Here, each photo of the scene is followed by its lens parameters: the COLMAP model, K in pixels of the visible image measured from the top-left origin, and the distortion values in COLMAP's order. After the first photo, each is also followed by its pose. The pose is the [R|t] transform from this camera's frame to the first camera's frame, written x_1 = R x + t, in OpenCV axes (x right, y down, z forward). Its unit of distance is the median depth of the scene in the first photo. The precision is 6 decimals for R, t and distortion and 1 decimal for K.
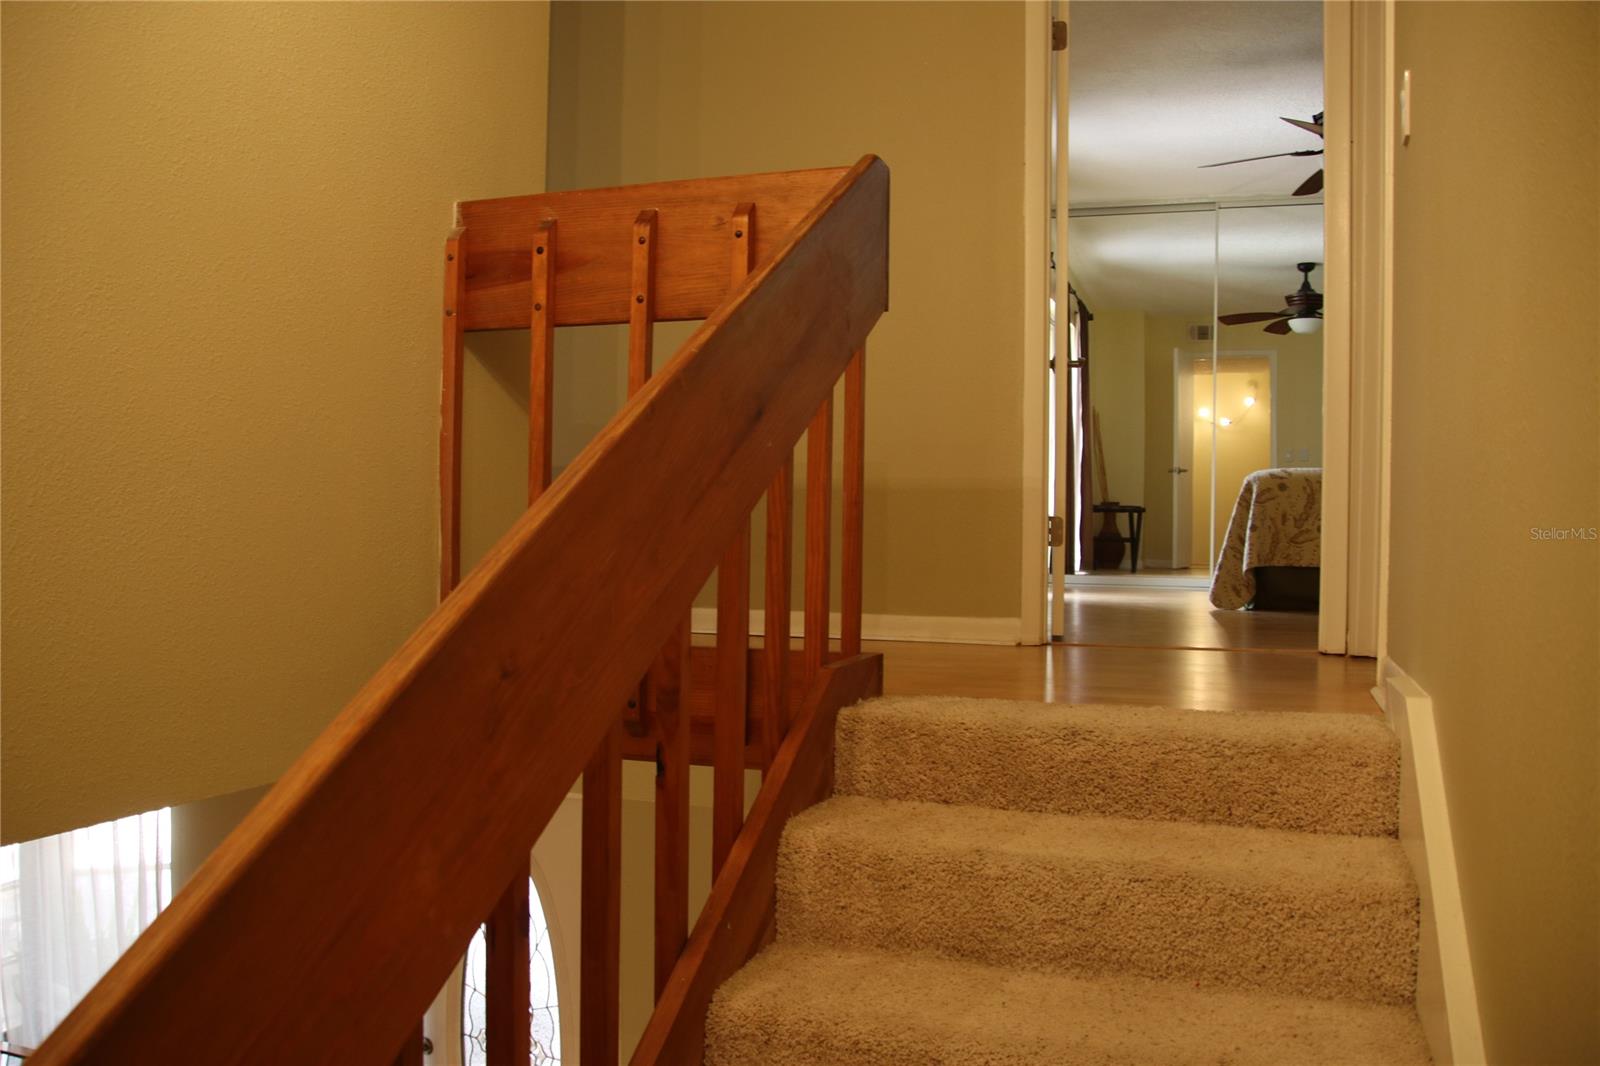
lens RADIAL K [[1352.4, 0, 798.2], [0, 1352.4, 531.5], [0, 0, 1]] dist [-0.112255, 0.099881]
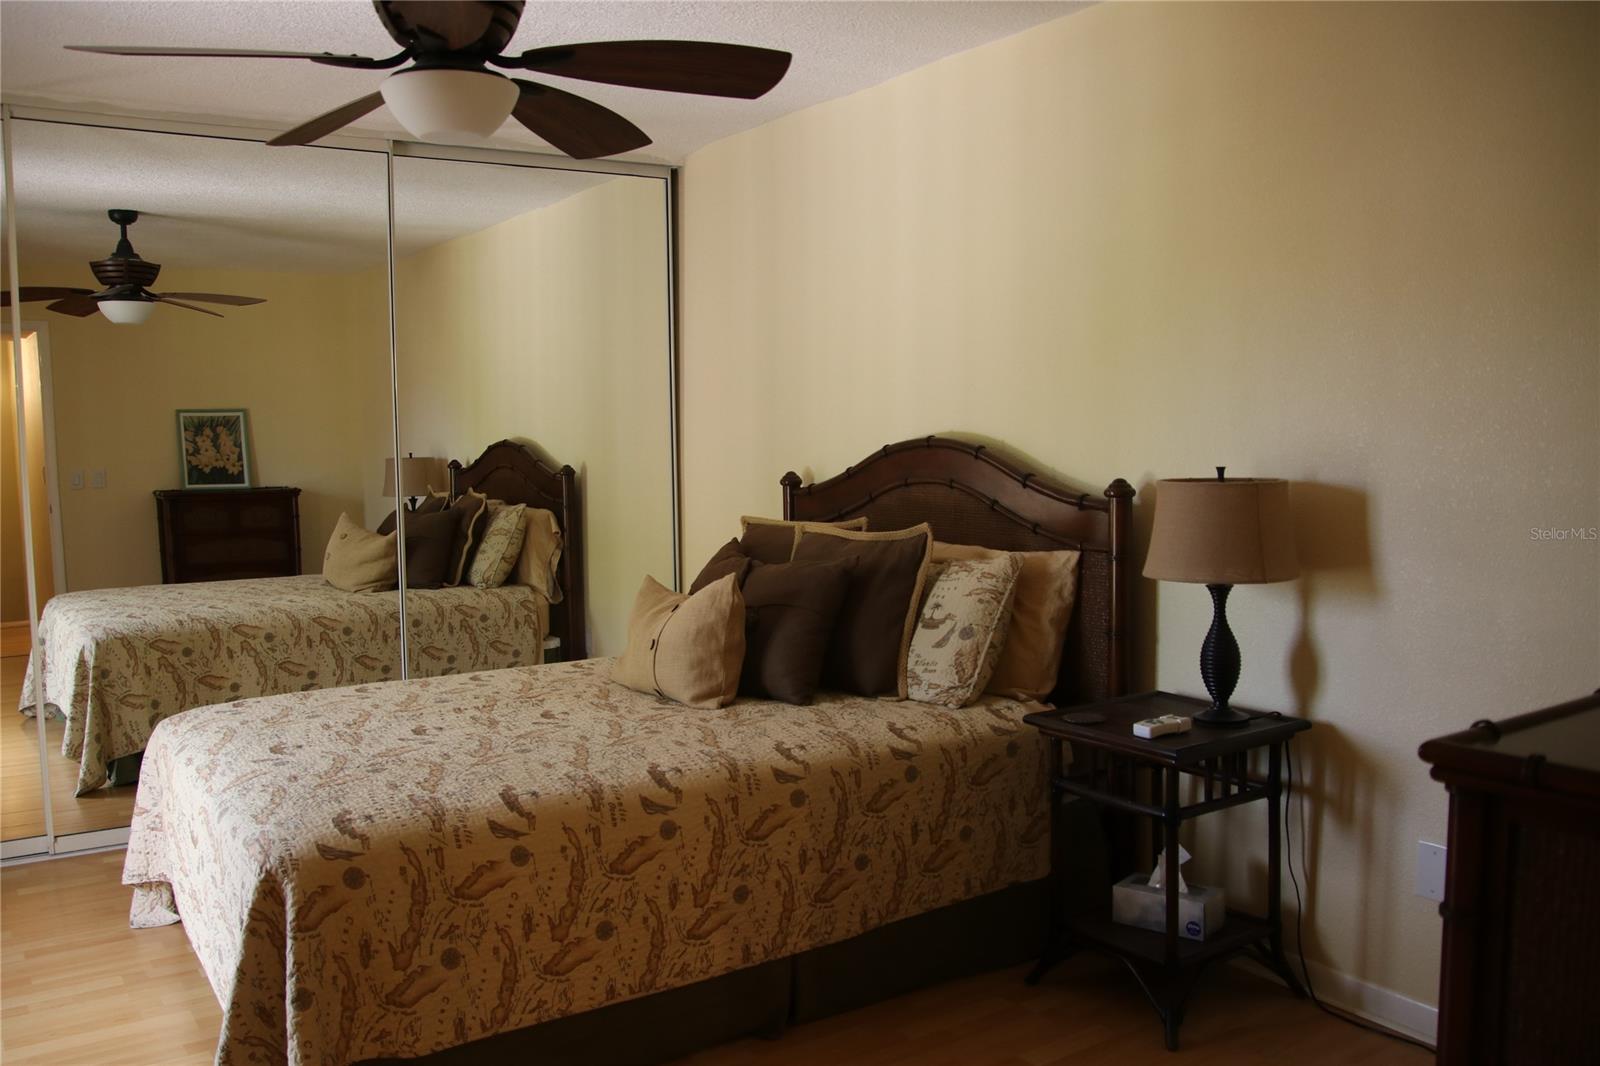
lens RADIAL K [[1352.4, 0, 797.4], [0, 1352.4, 539.3], [0, 0, 1]] dist [-0.112255, 0.099881]
pose [[0.604641, -0.100510, 0.790131, 0.127209], [0.027996, 0.994075, 0.105030, -0.178162], [-0.796006, -0.041384, 0.603872, 0.638797]]
